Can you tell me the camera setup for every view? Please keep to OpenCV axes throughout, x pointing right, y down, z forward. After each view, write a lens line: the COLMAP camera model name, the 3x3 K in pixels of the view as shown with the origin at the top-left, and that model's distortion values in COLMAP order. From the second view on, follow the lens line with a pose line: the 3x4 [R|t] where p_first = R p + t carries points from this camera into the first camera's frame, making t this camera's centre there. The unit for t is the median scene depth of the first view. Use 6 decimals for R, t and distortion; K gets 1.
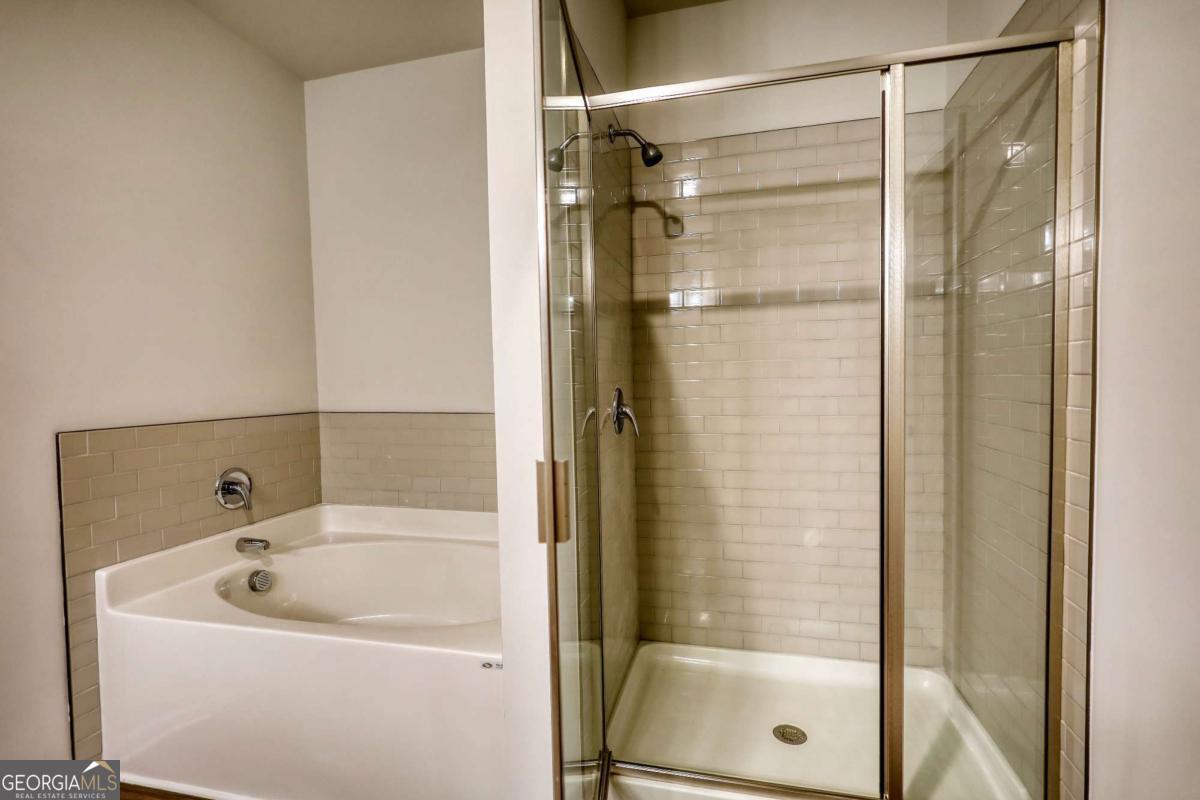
lens RADIAL K [[555.4, 0, 601.7], [0, 555.4, 404.9], [0, 0, 1]] dist [-0.001600, 0.000198]
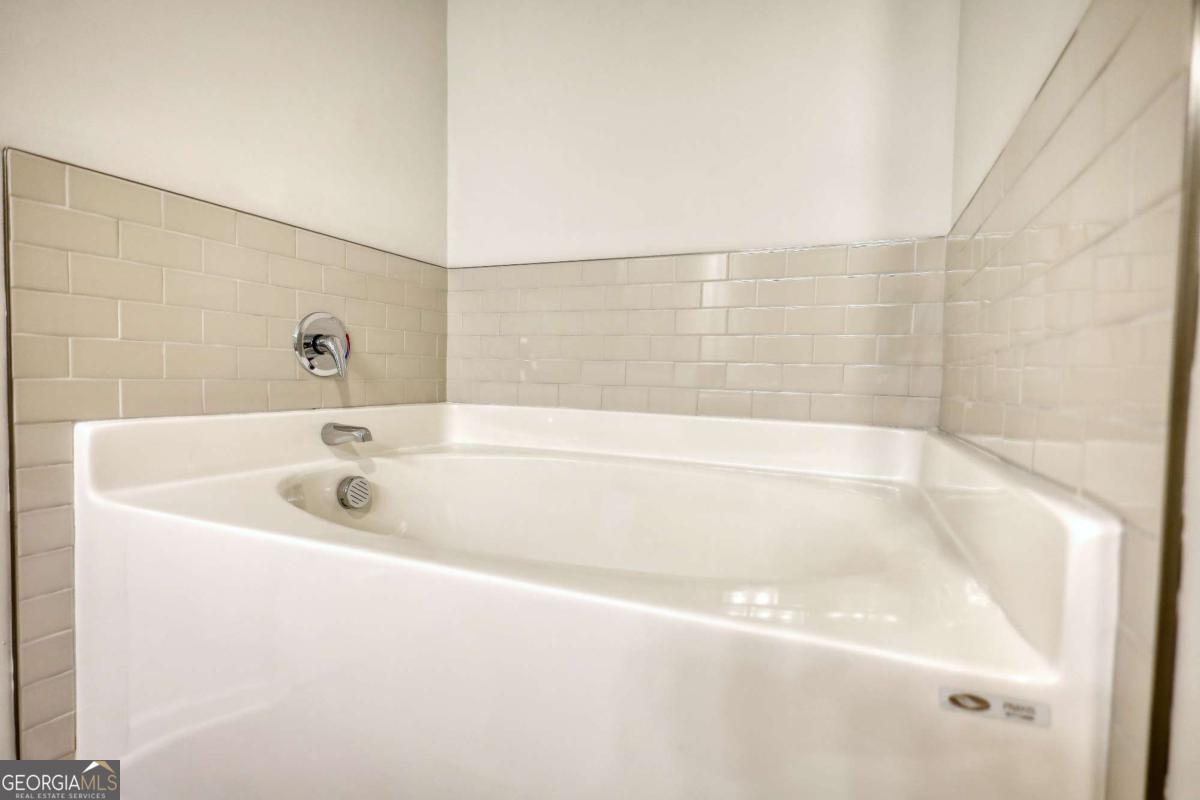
lens RADIAL K [[555.4, 0, 601.9], [0, 555.4, 397.7], [0, 0, 1]] dist [-0.001600, 0.000198]
pose [[0.983963, 0.038027, -0.174273, -0.235089], [-0.039292, 0.999220, -0.003813, 0.201592], [0.173992, 0.010599, 0.984690, 0.430142]]
